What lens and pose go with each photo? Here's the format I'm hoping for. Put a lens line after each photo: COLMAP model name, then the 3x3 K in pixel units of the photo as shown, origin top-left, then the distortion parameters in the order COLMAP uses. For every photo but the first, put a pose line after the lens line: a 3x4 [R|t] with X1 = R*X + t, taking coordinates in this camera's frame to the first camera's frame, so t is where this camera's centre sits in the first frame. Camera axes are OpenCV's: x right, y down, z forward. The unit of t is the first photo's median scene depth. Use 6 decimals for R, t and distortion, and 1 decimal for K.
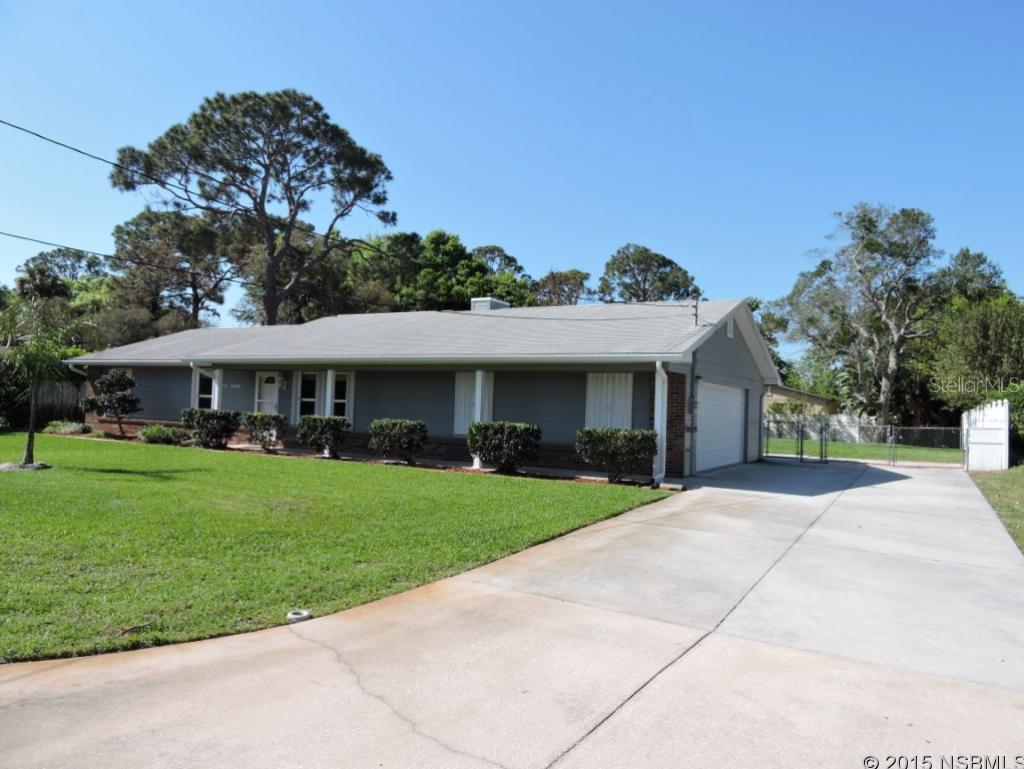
lens RADIAL K [[736.0, 0, 493.8], [0, 736.0, 387.2], [0, 0, 1]] dist [-0.011913, -0.002045]
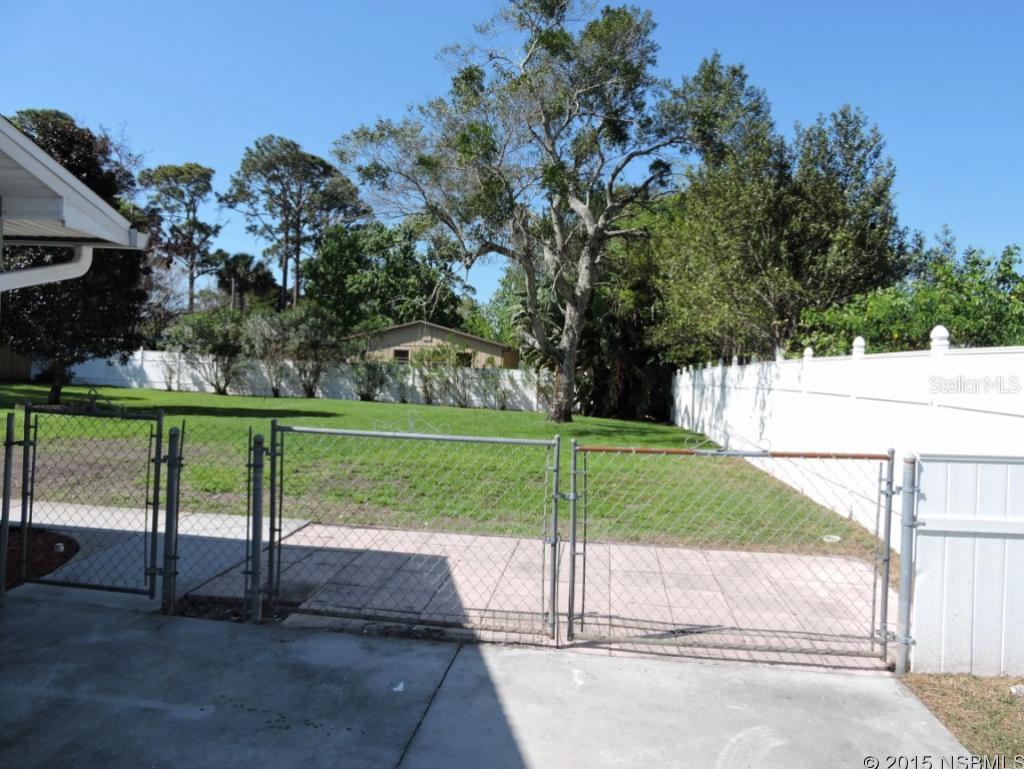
lens RADIAL K [[736.0, 0, 511.2], [0, 736.0, 380.5], [0, 0, 1]] dist [-0.011913, -0.002045]
pose [[0.920930, -0.001035, 0.389728, 0.210399], [-0.021390, 0.998355, 0.053198, 0.012462], [-0.389142, -0.057328, 0.919392, 0.384598]]
